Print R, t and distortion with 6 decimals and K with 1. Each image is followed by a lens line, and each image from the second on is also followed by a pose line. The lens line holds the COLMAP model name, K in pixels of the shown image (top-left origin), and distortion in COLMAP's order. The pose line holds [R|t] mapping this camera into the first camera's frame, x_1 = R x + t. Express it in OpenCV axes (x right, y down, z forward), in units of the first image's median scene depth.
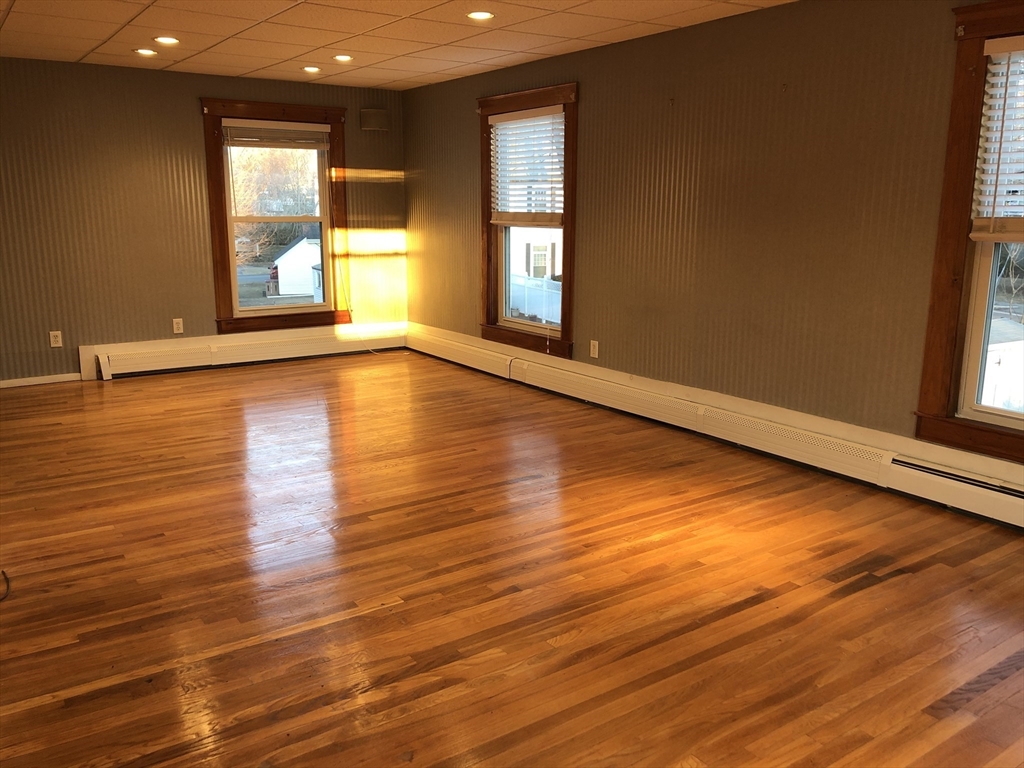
lens RADIAL K [[840.0, 0, 516.6], [0, 840.0, 380.1], [0, 0, 1]] dist [-0.003942, 0.008588]
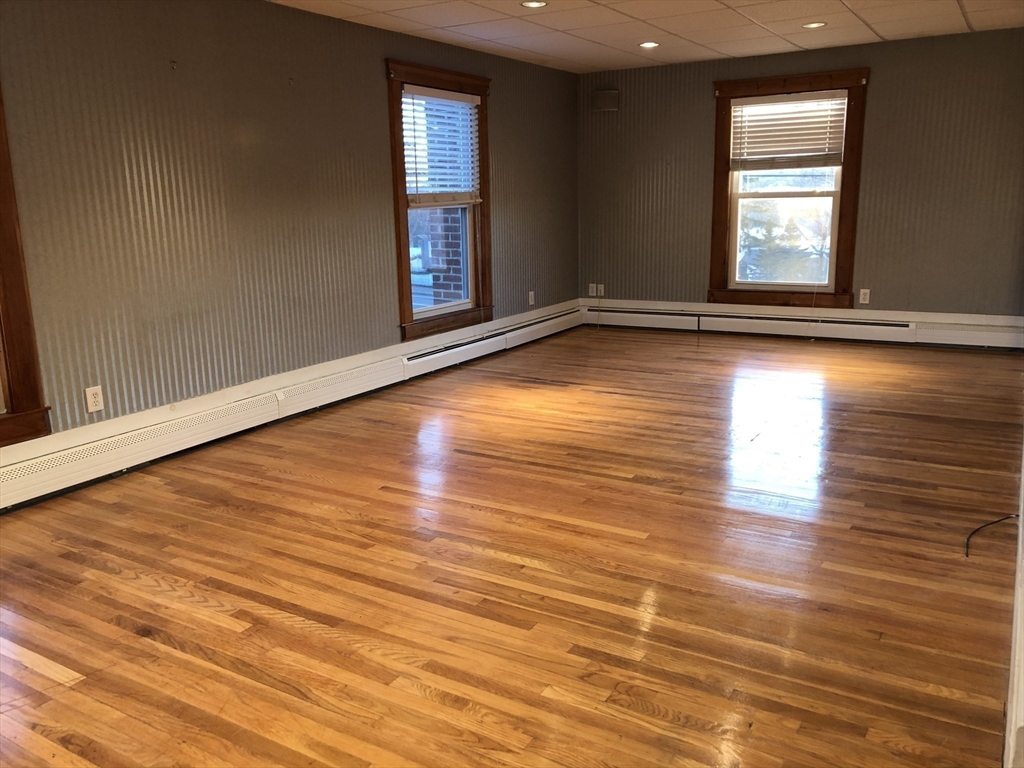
lens RADIAL K [[840.0, 0, 514.7], [0, 840.0, 387.9], [0, 0, 1]] dist [-0.003942, 0.008588]
pose [[-0.401877, -0.202377, 0.893050, -0.903438], [0.209504, 0.929082, 0.304820, -0.252194], [-0.891405, 0.309598, -0.330978, 1.272737]]
